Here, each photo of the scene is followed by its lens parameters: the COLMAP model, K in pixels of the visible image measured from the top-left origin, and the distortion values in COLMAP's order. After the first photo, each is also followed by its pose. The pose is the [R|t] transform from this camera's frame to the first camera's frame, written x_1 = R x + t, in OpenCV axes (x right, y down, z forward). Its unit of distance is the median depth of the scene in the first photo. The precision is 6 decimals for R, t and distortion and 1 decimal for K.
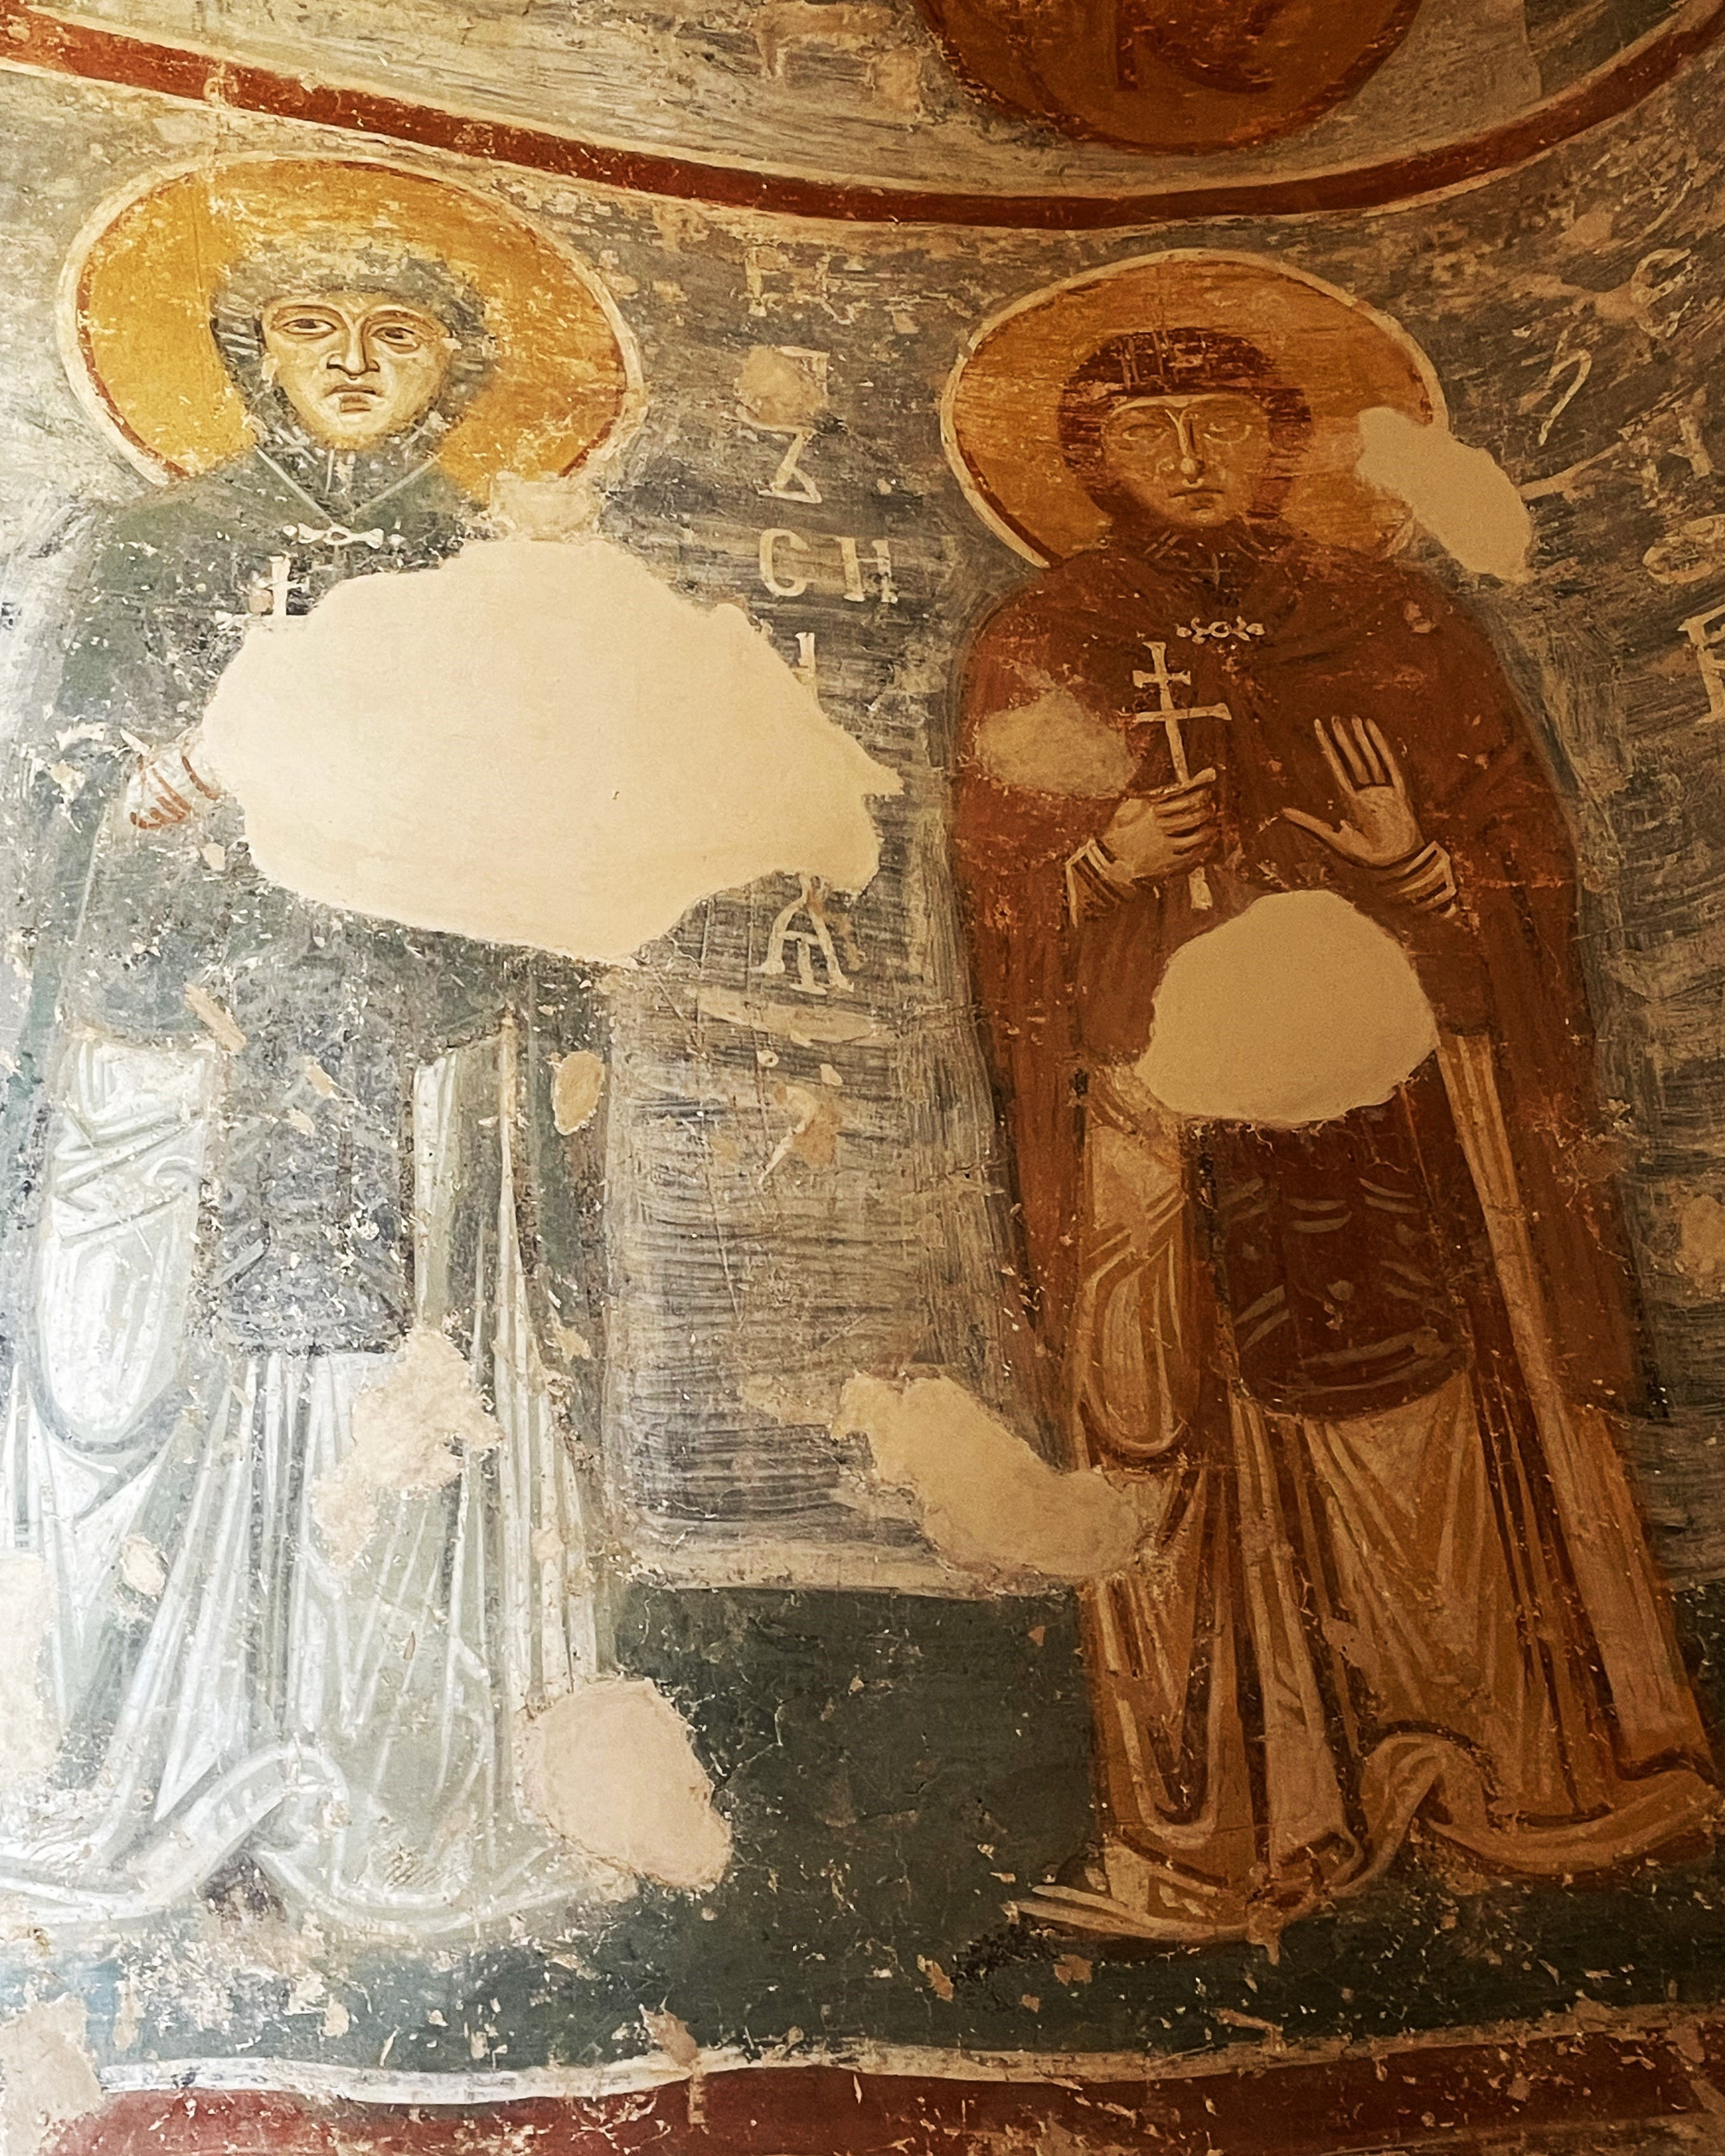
lens RADIAL K [[2937.1, 0, 861.6], [0, 2937.1, 1079.1], [0, 0, 1]] dist [0.108509, 0.000000]
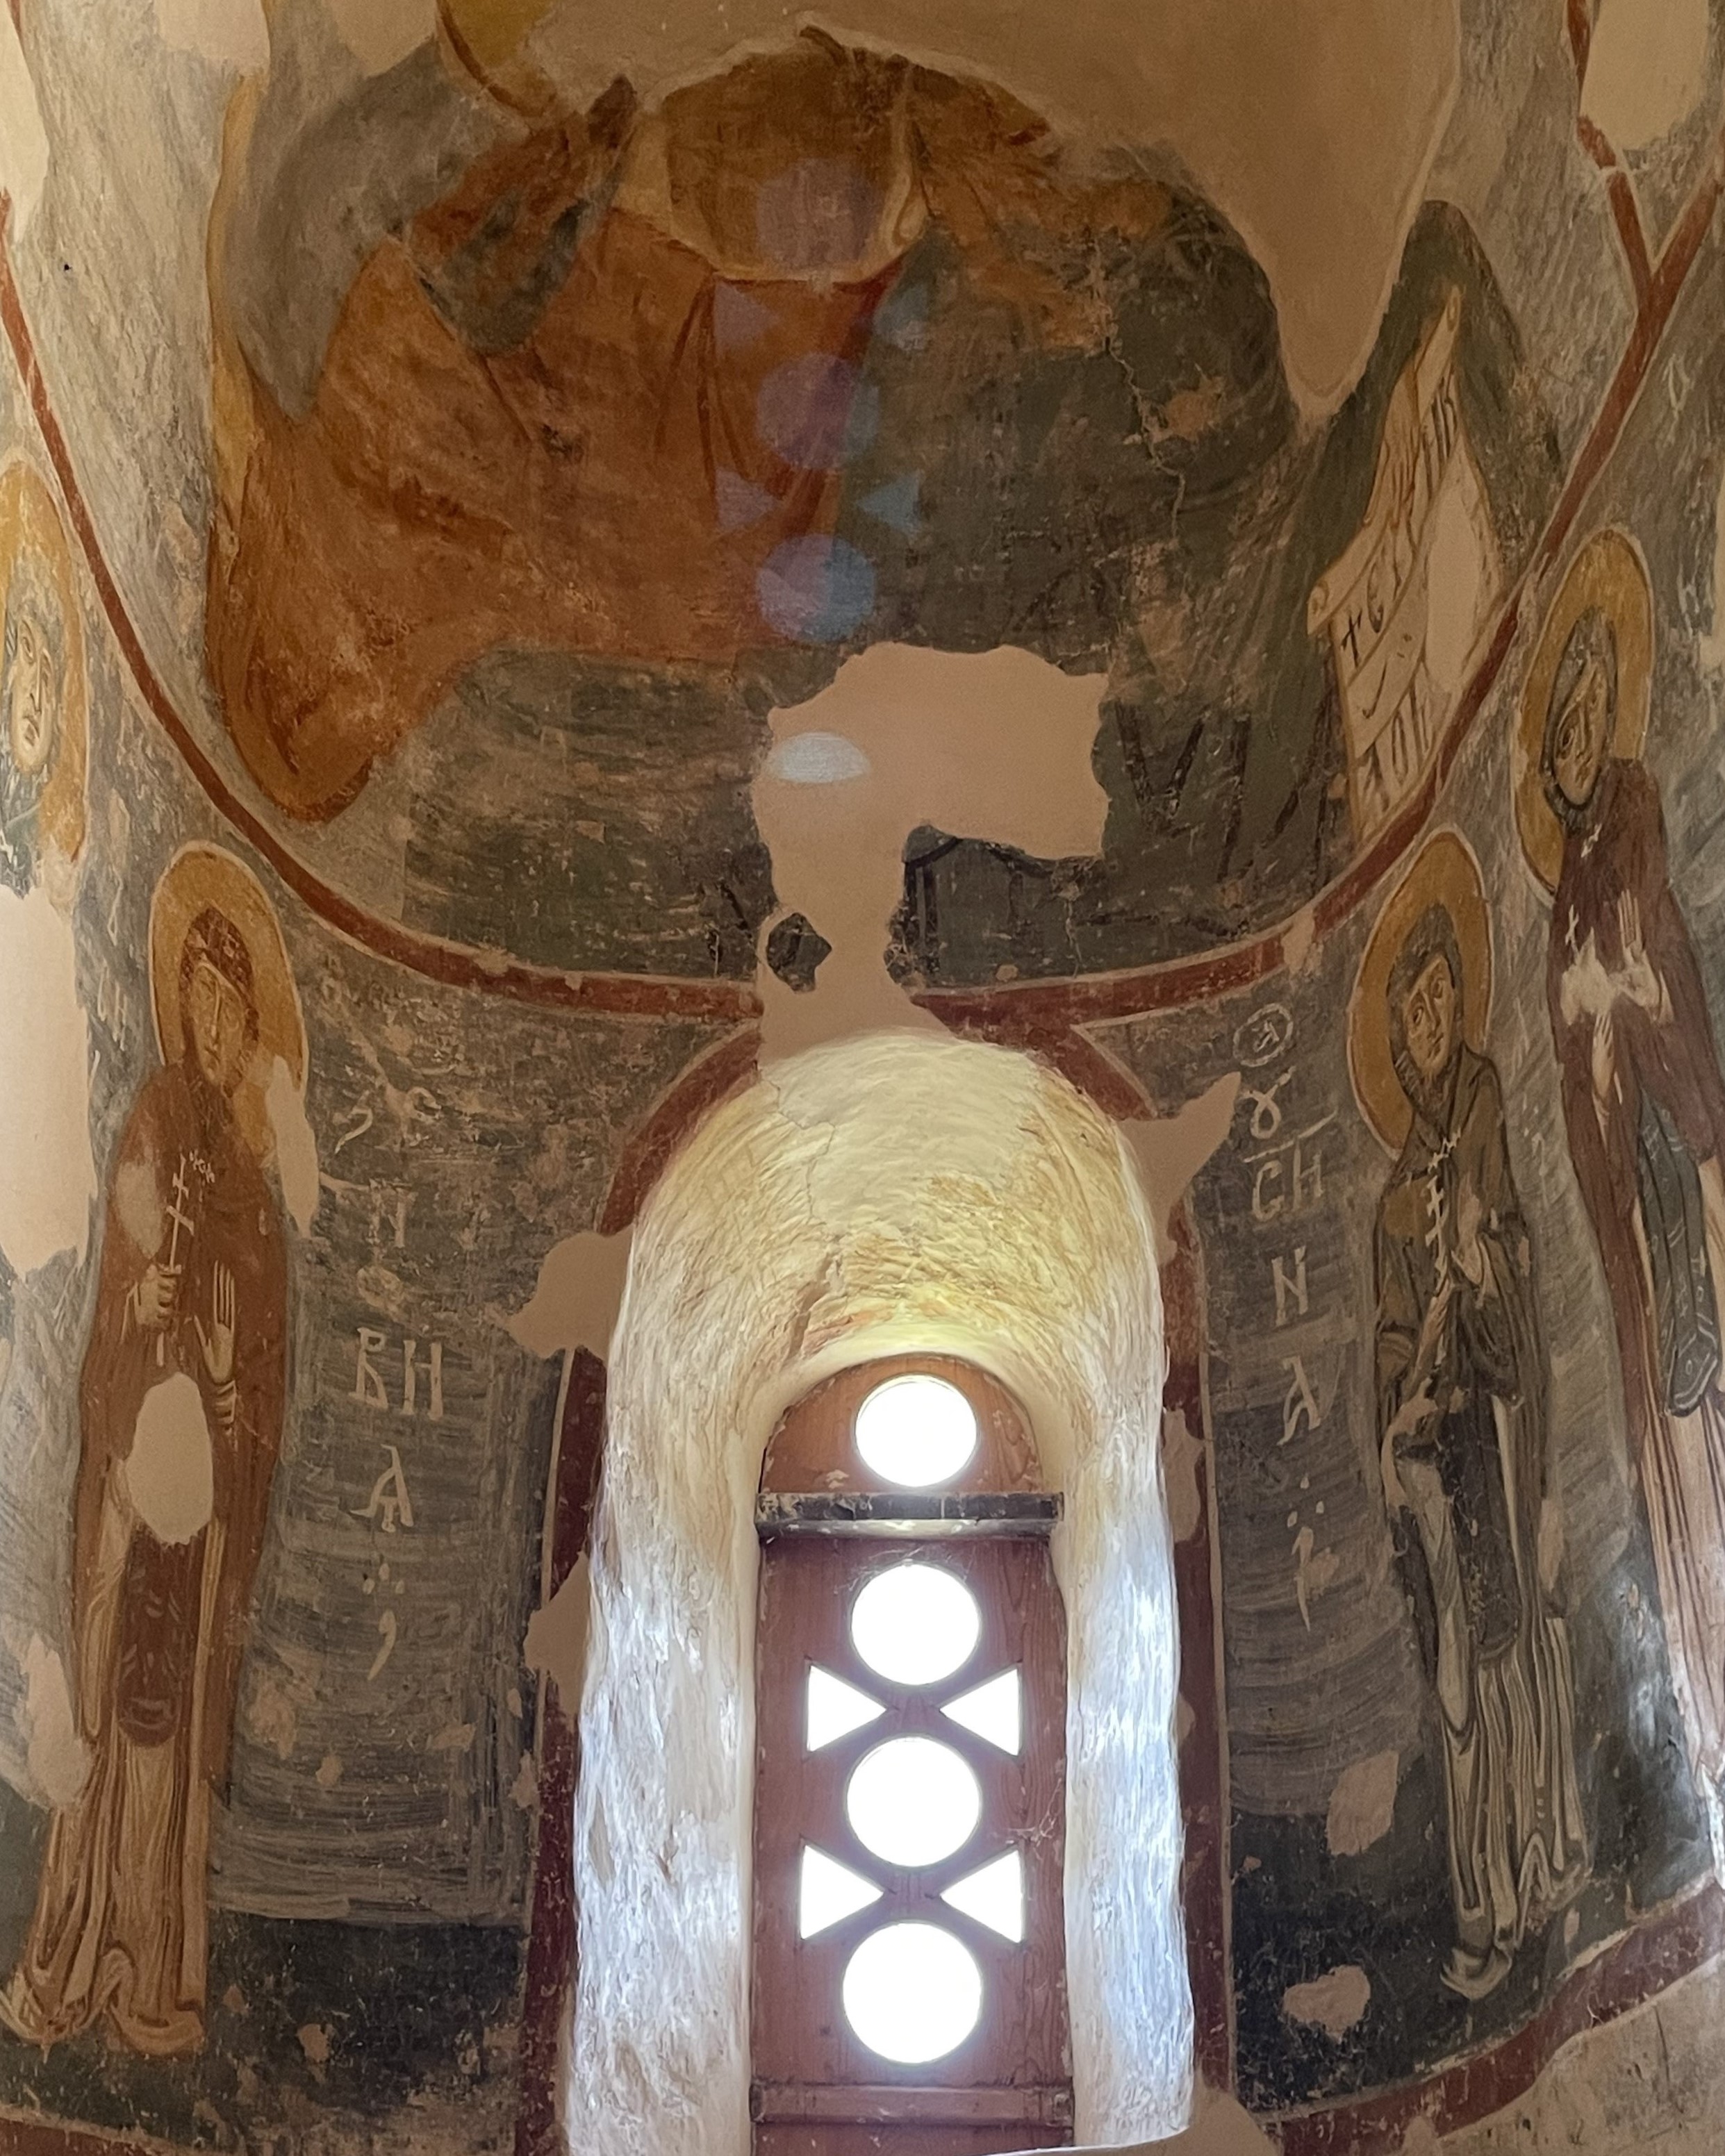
lens RADIAL K [[3101.7, 0, 862.0], [0, 3101.7, 1077.5], [0, 0, 1]] dist [0.152384, 0.000000]
pose [[0.251931, 0.494225, 0.832029, -1.227441], [-0.559413, 0.775934, -0.291519, 0.097921], [-0.789676, -0.392006, 0.471958, -0.019447]]
